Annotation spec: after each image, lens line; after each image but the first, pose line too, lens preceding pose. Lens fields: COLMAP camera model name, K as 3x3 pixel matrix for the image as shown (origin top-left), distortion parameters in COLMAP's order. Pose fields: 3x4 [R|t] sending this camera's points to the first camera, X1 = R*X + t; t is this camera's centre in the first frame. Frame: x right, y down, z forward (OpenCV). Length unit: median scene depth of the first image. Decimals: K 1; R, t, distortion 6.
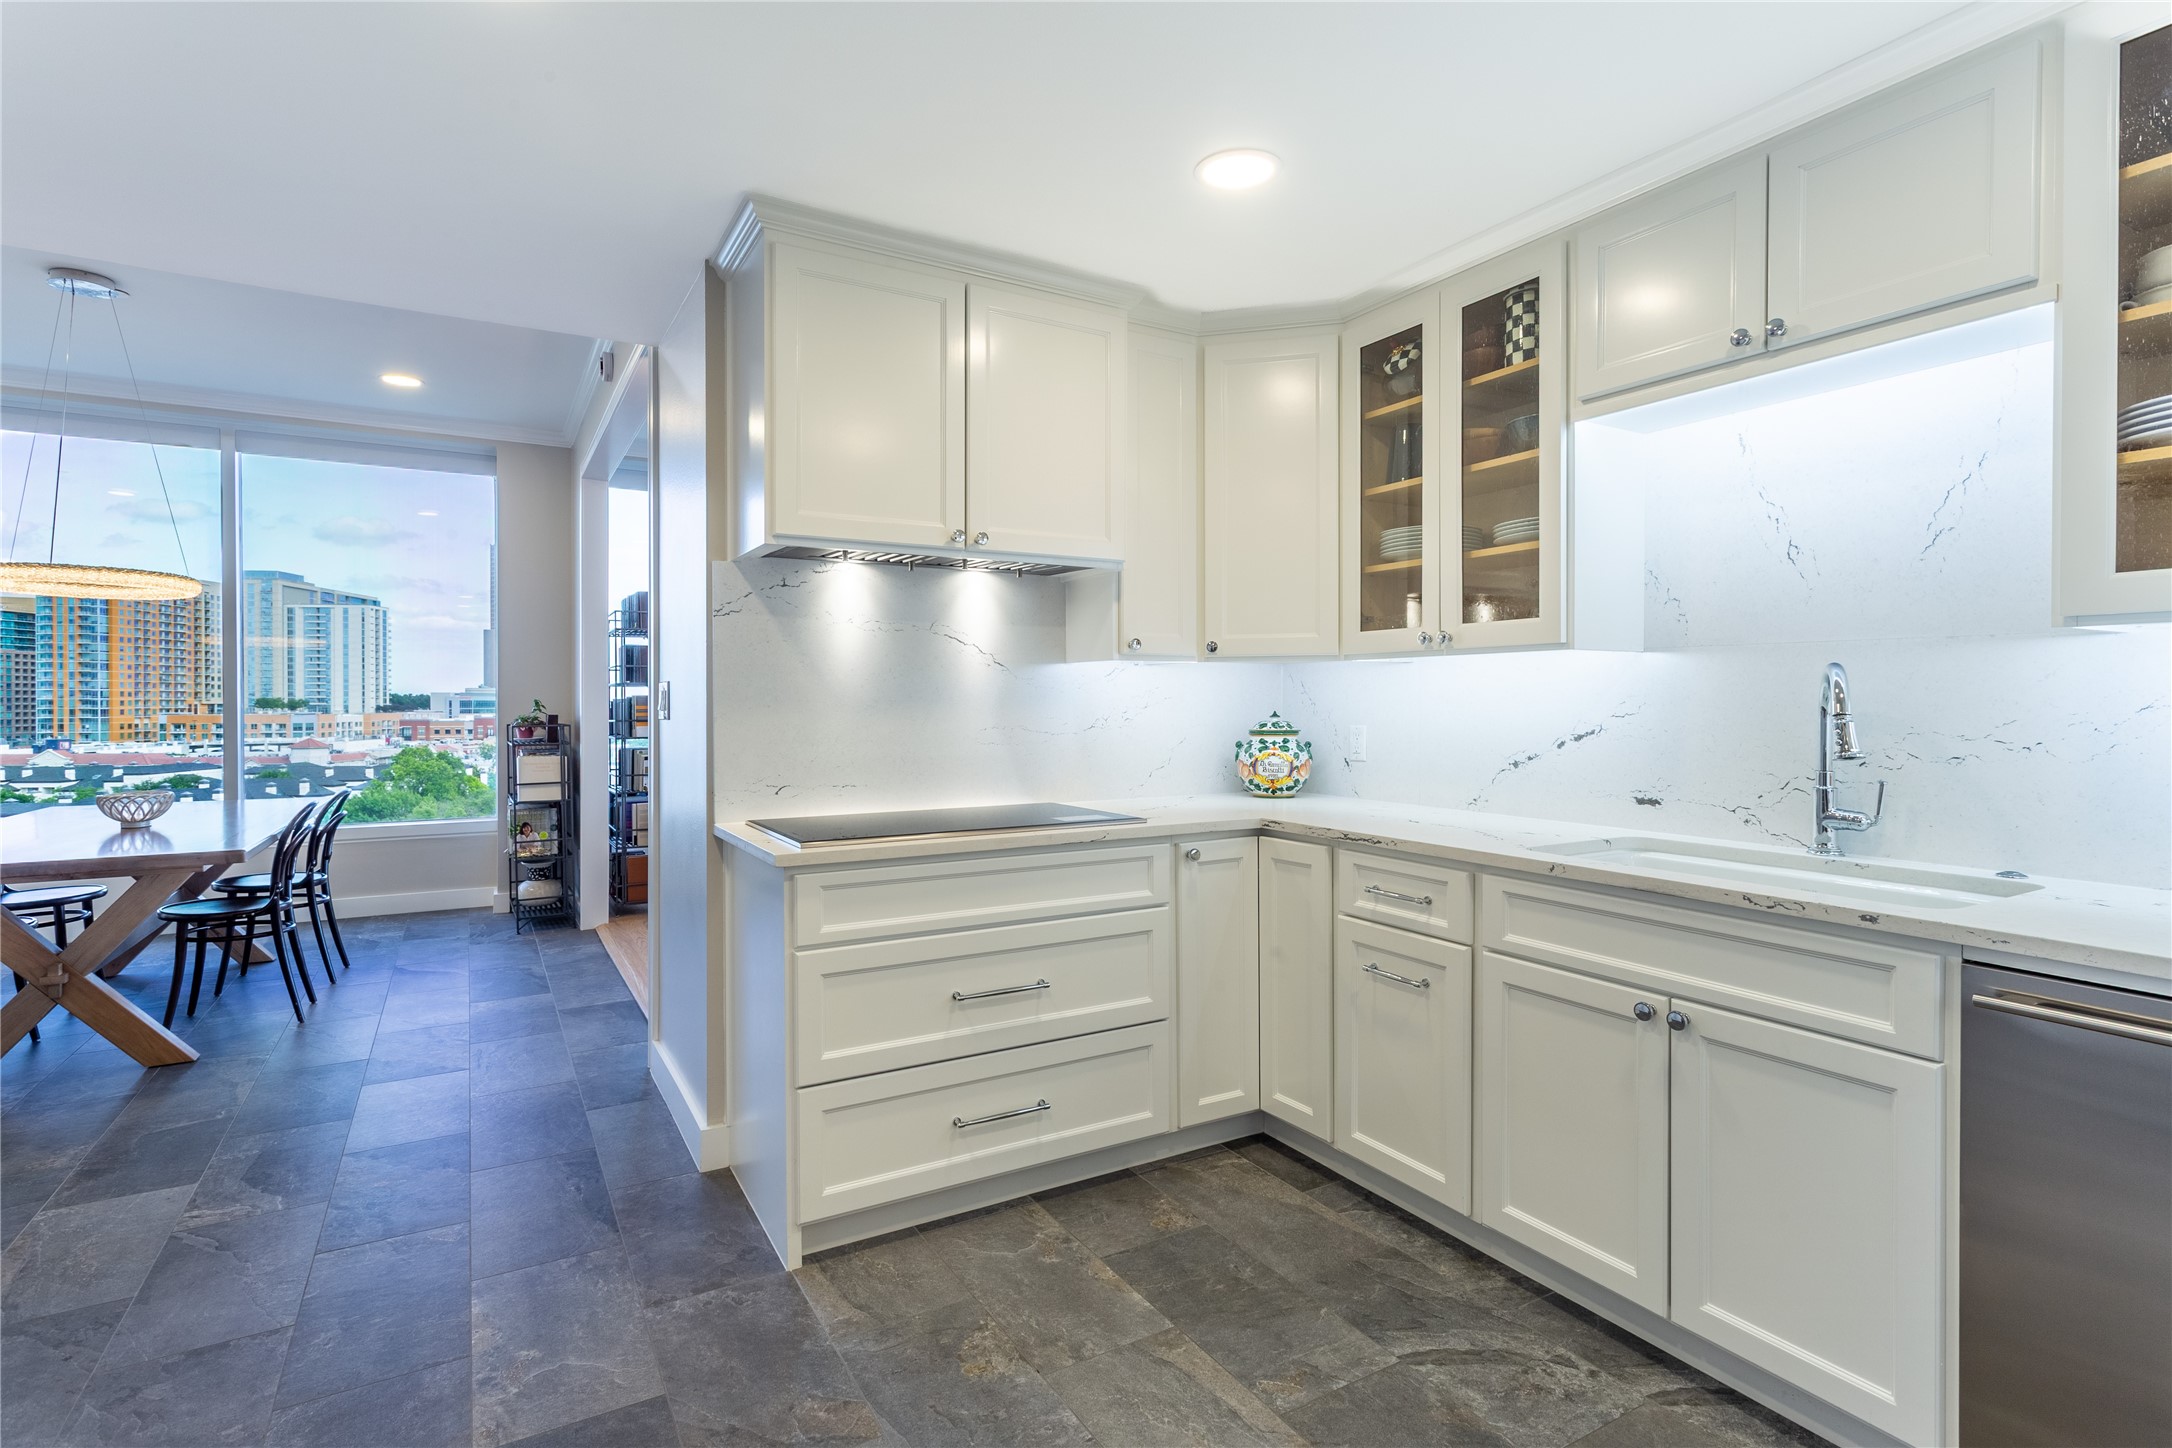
lens RADIAL K [[1035.5, 0, 1058.1], [0, 1035.5, 716.0], [0, 0, 1]] dist [-0.000027, 0.003334]
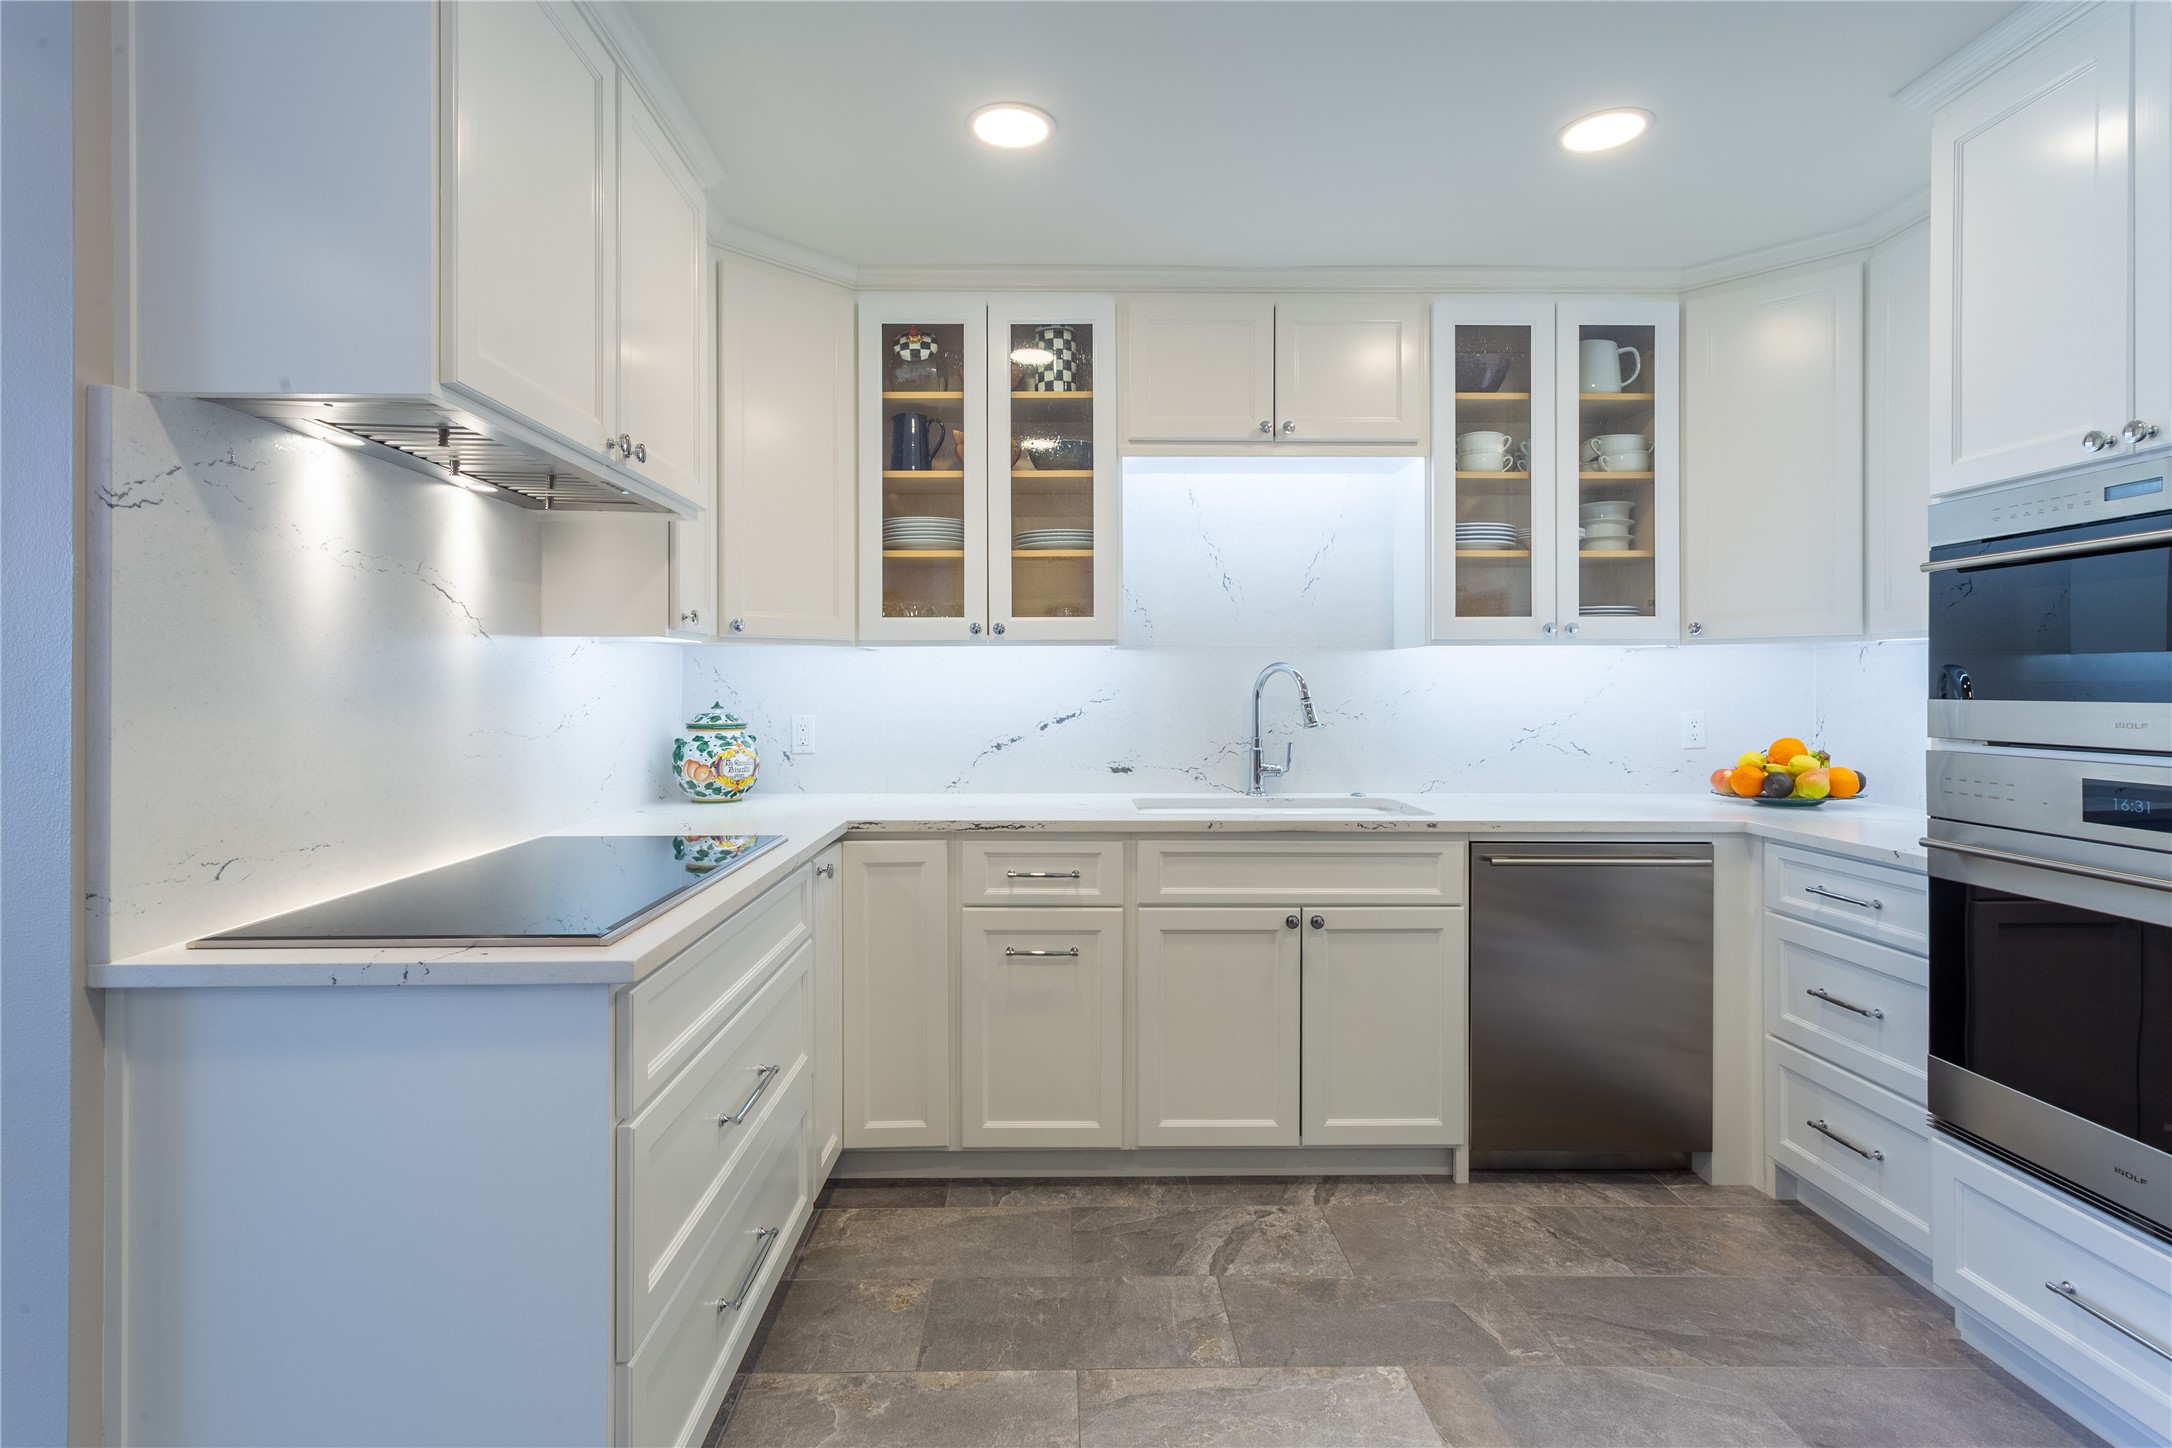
lens RADIAL K [[1035.5, 0, 1118.6], [0, 1035.5, 695.5], [0, 0, 1]] dist [-0.000027, 0.003334]
pose [[0.489147, -0.006478, 0.872177, -0.499144], [0.014753, 0.999891, -0.000847, -0.005478], [-0.872077, 0.013282, 0.489189, 0.382892]]
